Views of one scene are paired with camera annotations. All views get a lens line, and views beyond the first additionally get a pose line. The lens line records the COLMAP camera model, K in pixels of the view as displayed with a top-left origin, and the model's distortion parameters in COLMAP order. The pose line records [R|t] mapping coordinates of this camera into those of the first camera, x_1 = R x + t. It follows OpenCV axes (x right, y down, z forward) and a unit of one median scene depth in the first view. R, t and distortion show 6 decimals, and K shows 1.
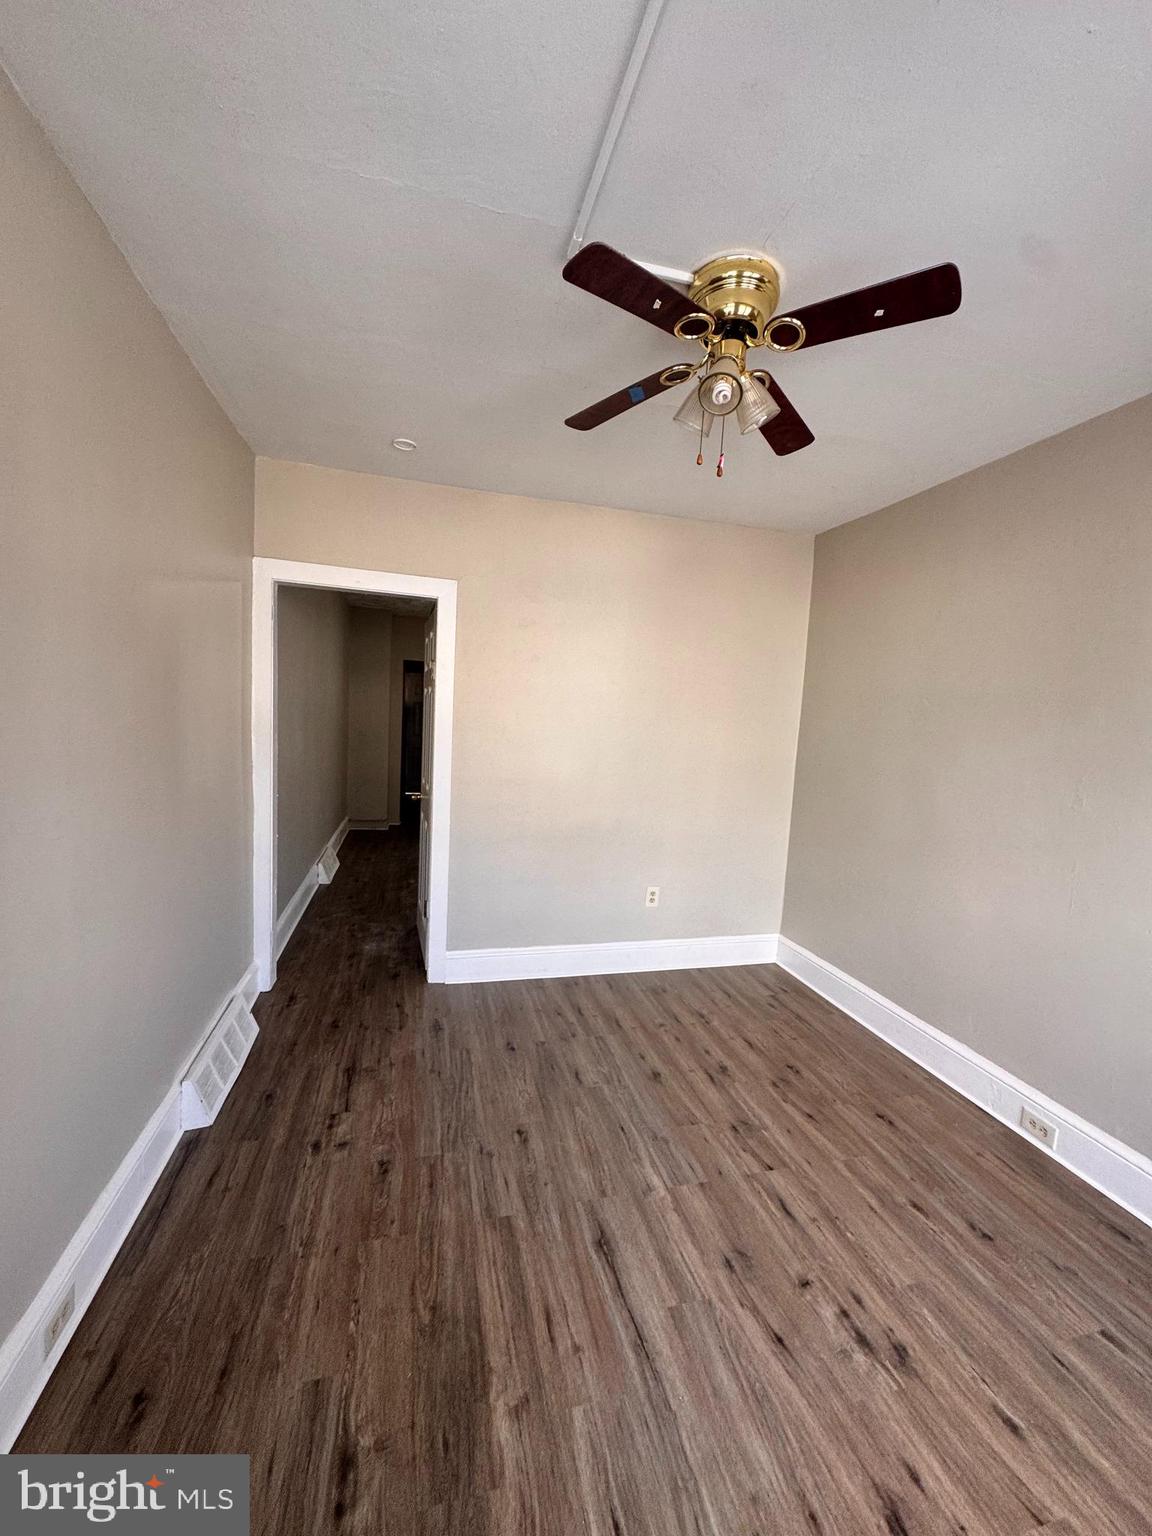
lens RADIAL K [[617.7, 0, 573.1], [0, 617.7, 769.2], [0, 0, 1]] dist [-0.000994, -0.000105]
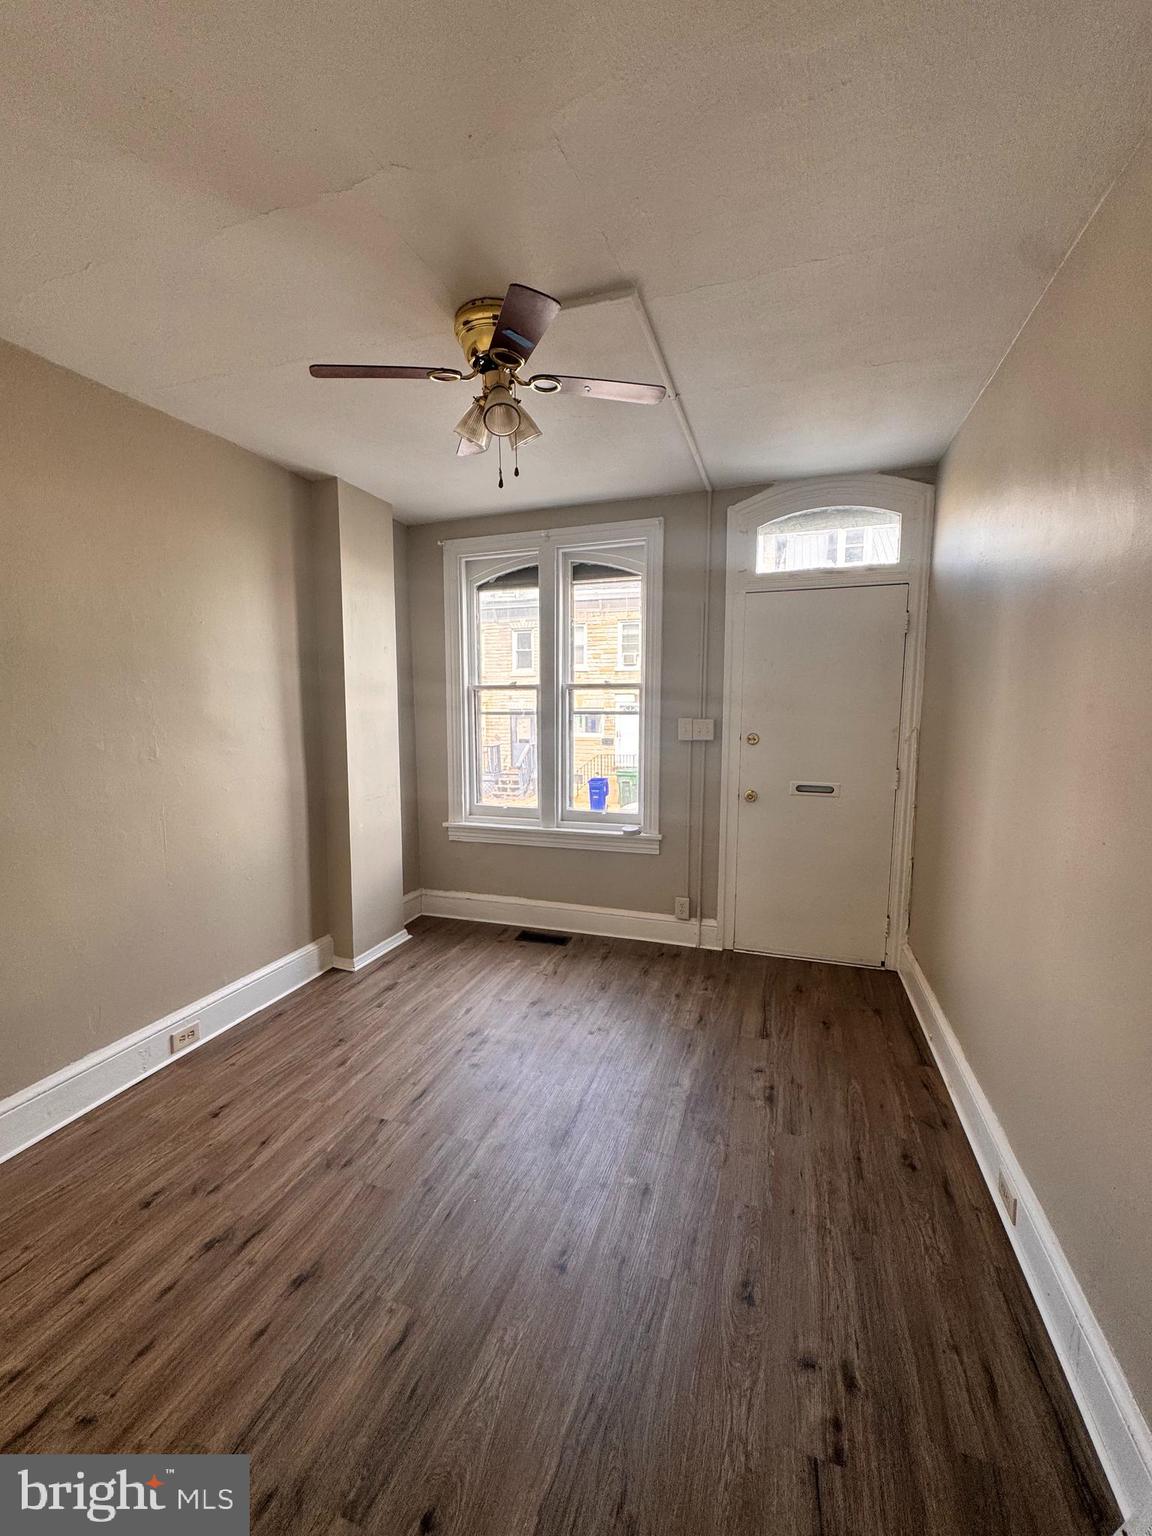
lens RADIAL K [[617.7, 0, 574.0], [0, 617.7, 769.0], [0, 0, 1]] dist [-0.000994, -0.000105]
pose [[-0.834929, -0.105346, 0.540182, -0.441776], [0.009187, 0.978705, 0.205066, -0.145592], [-0.550282, 0.176178, -0.816181, 1.522513]]
